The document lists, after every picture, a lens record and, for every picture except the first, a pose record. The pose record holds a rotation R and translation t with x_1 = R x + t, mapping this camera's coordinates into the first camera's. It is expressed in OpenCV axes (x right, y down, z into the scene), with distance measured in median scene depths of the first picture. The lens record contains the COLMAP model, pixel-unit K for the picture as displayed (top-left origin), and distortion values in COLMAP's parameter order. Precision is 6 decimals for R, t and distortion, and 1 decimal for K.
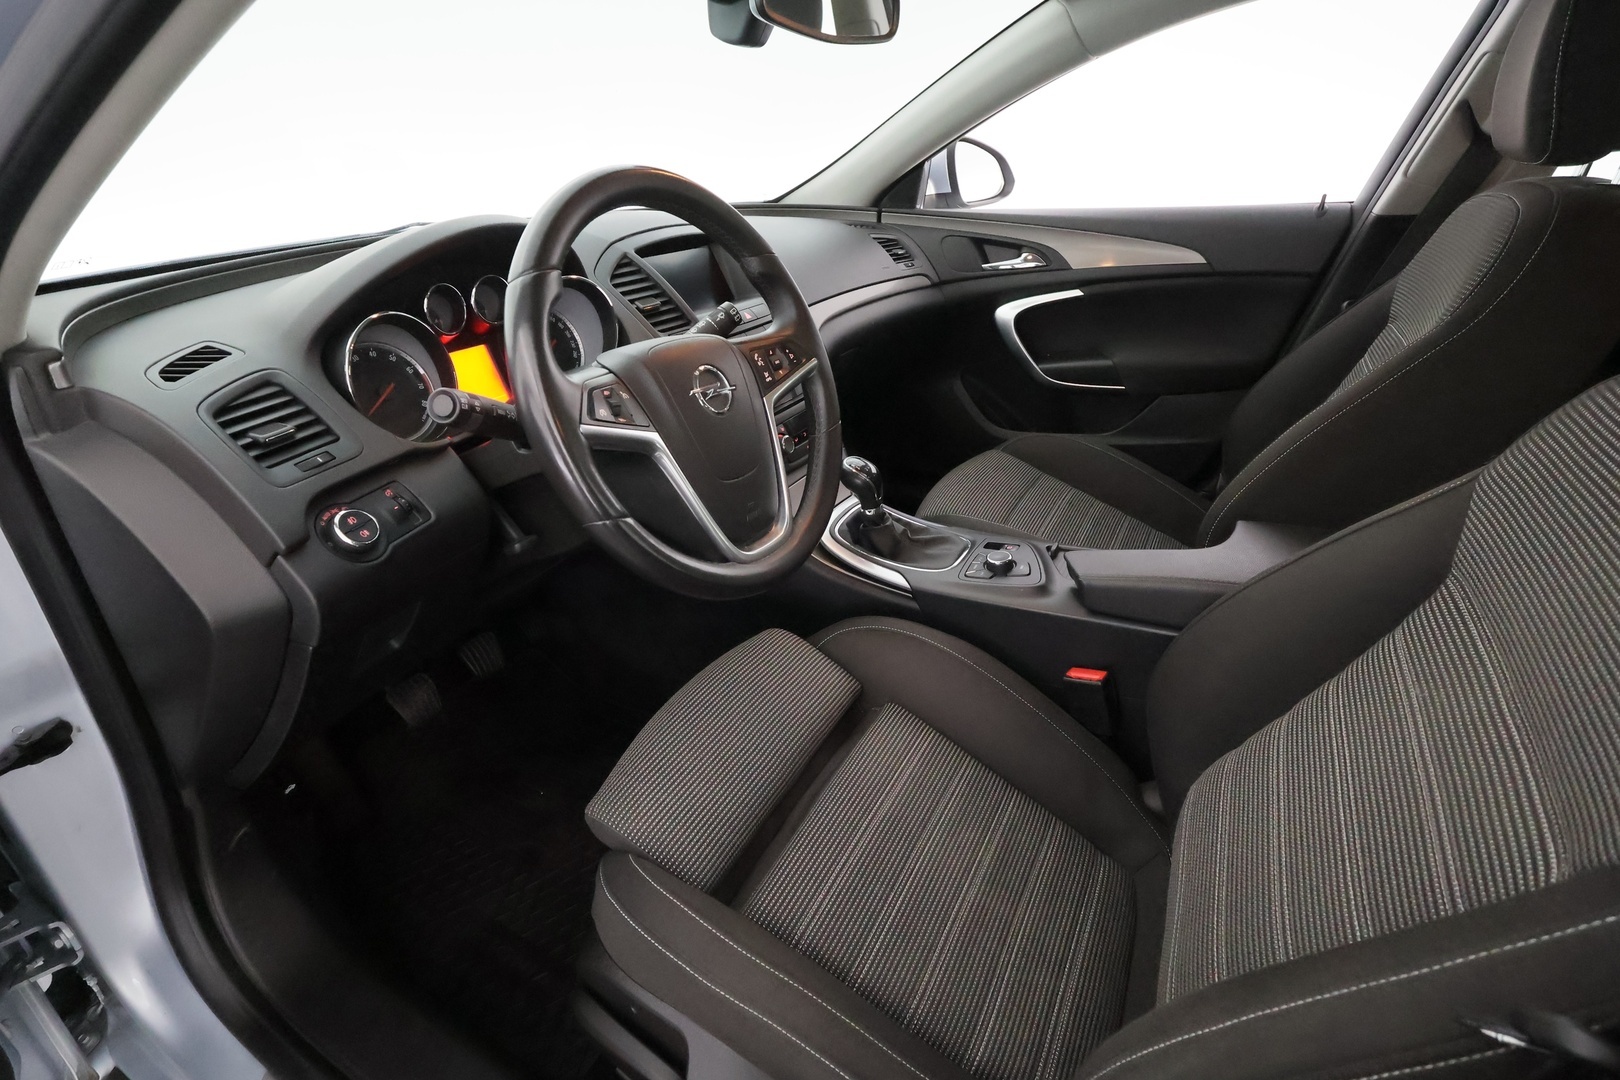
lens RADIAL K [[744.2, 0, 816.9], [0, 744.2, 543.9], [0, 0, 1]] dist [-0.005295, -0.000128]
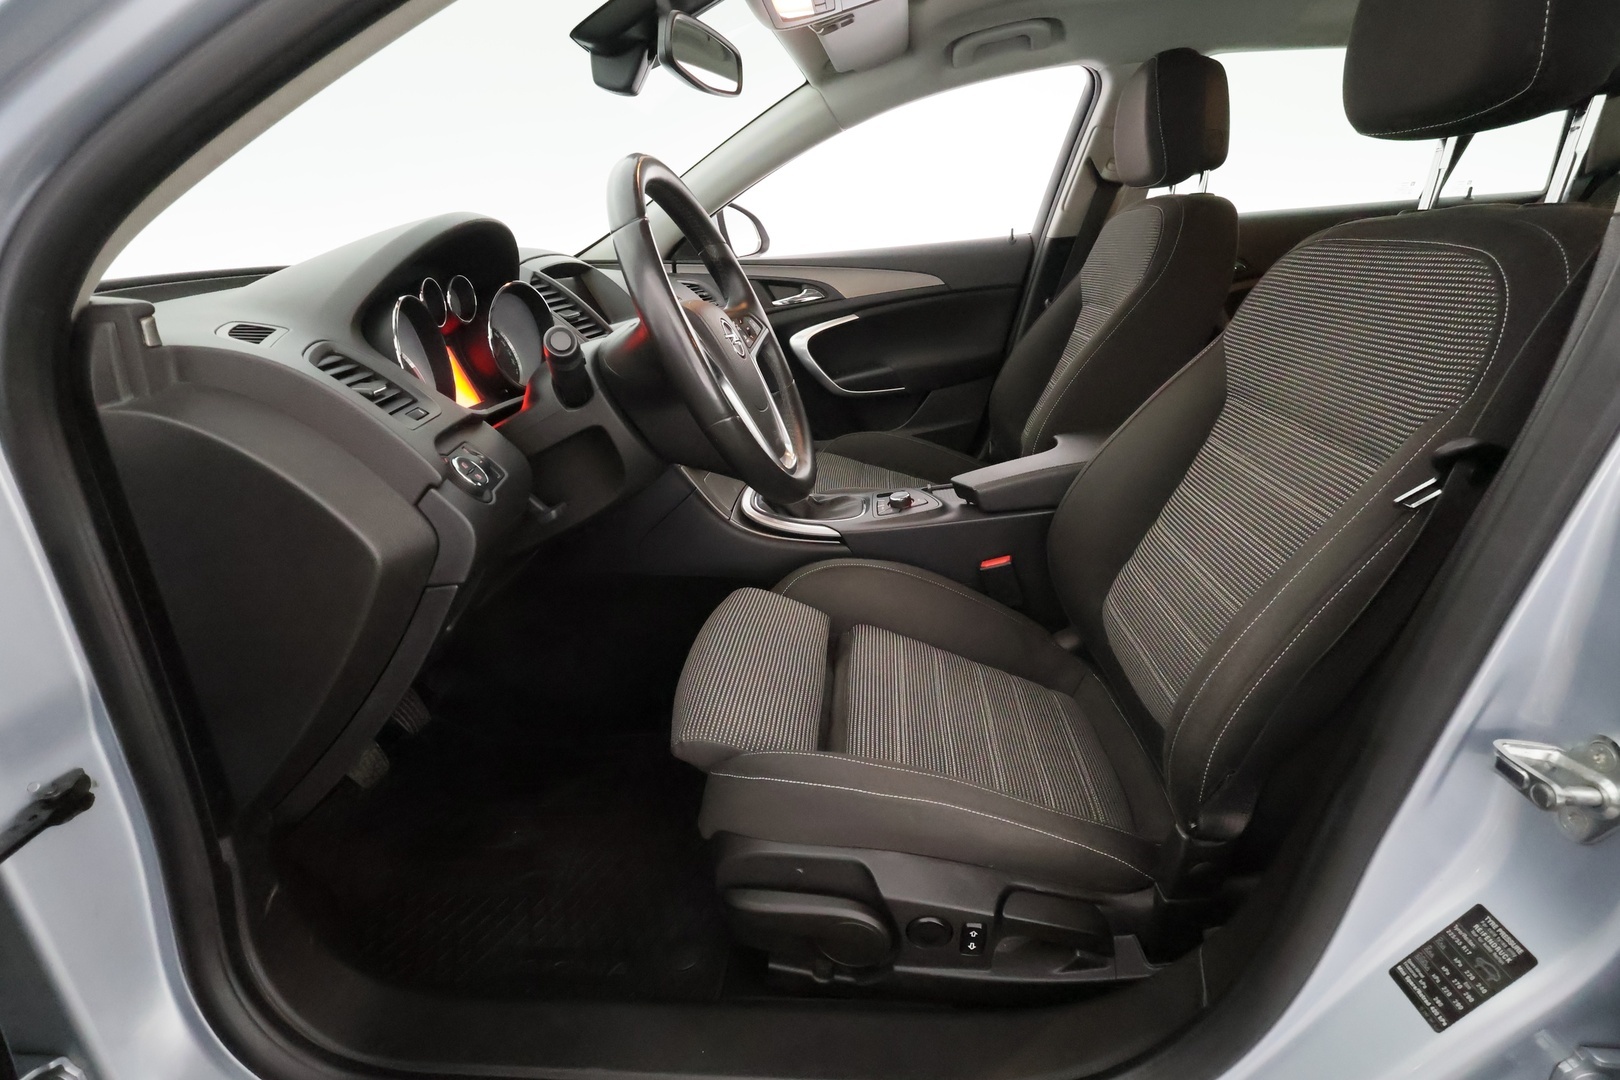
lens RADIAL K [[744.2, 0, 813.2], [0, 744.2, 544.5], [0, 0, 1]] dist [-0.005295, -0.000128]
pose [[0.910164, -0.180797, 0.372712, -0.347127], [0.225382, 0.971034, -0.079350, 0.157868], [-0.347569, 0.156224, 0.924548, -0.064683]]
